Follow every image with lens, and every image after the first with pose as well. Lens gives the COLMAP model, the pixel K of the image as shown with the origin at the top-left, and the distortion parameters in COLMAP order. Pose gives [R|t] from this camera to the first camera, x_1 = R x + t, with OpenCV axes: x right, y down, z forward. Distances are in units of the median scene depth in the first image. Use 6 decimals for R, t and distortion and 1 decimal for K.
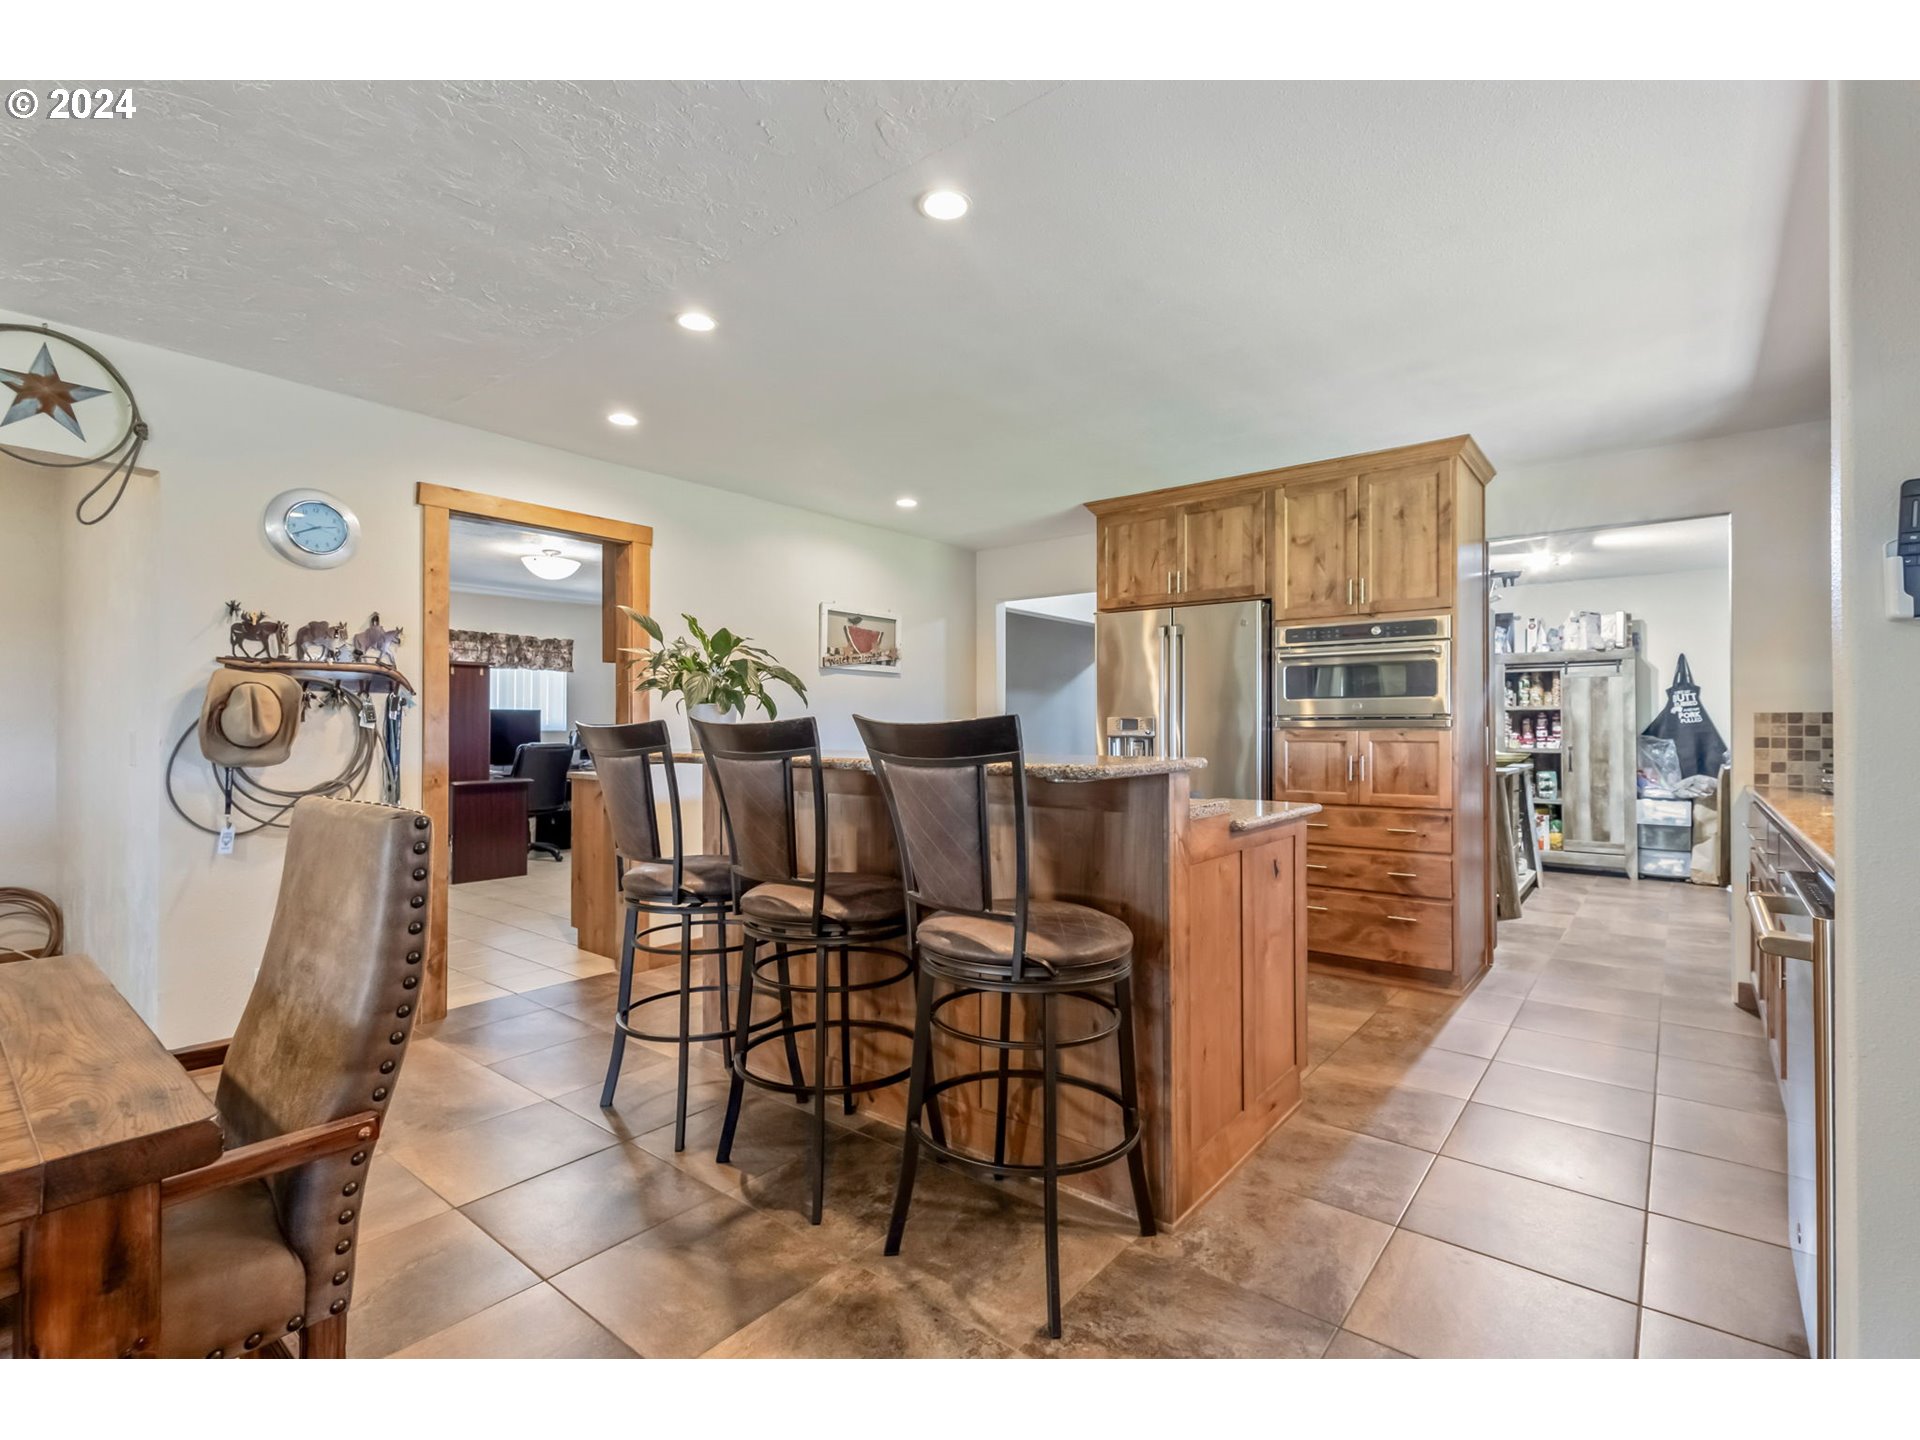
lens RADIAL K [[884.8, 0, 958.3], [0, 884.8, 722.4], [0, 0, 1]] dist [0.010930, -0.001807]
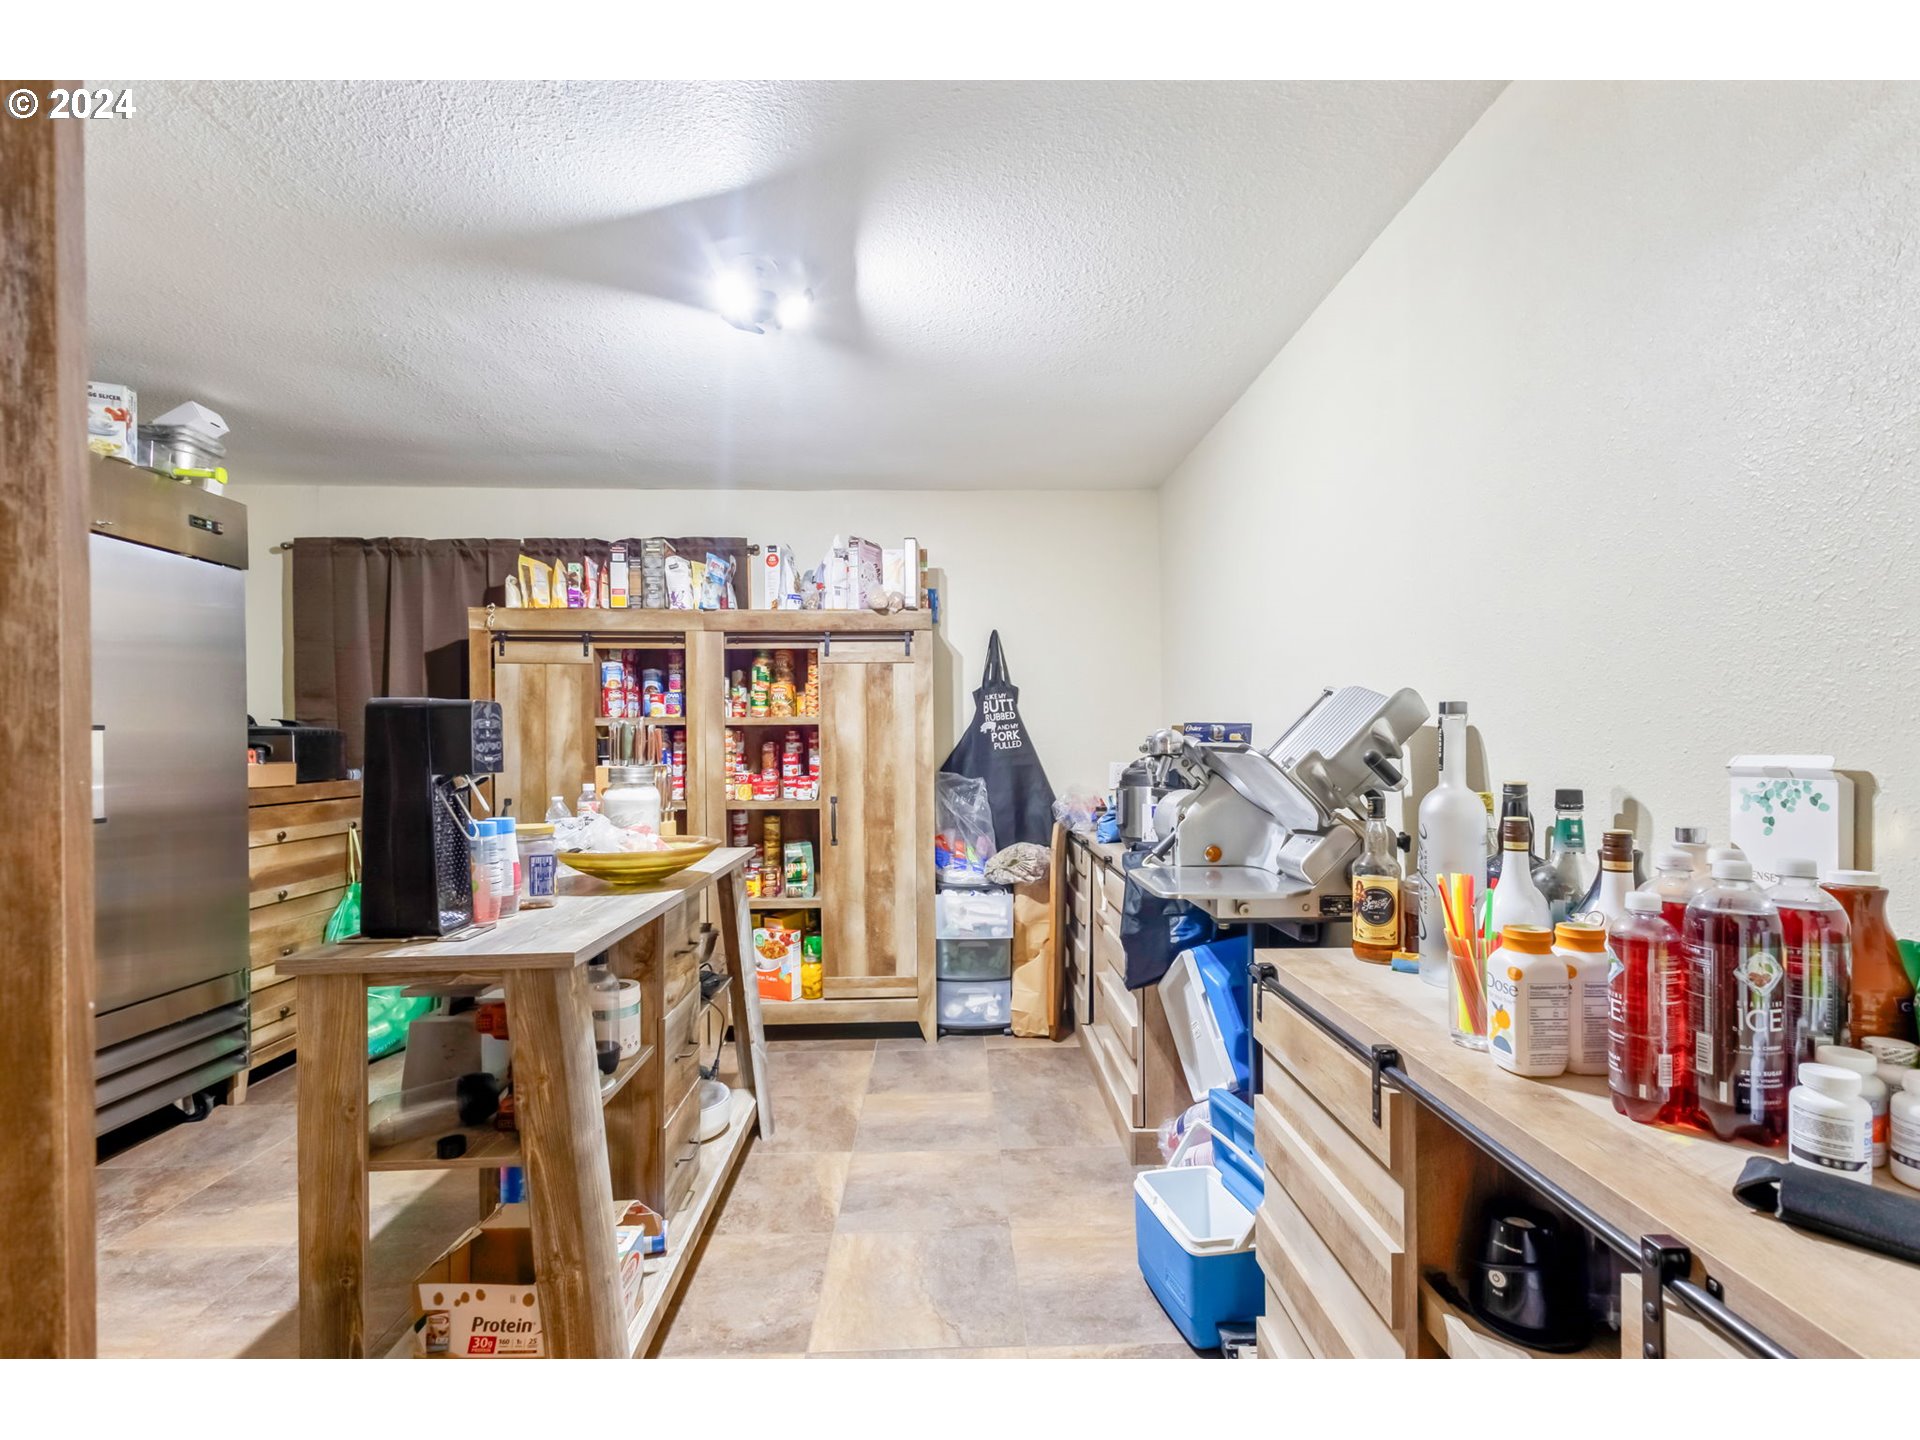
lens RADIAL K [[884.8, 0, 962.7], [0, 884.8, 732.6], [0, 0, 1]] dist [0.010930, -0.001807]
pose [[0.763215, 0.003970, 0.646132, 0.418685], [0.000661, 0.999976, -0.006925, -0.006358], [-0.646144, 0.005713, 0.763194, 0.566756]]
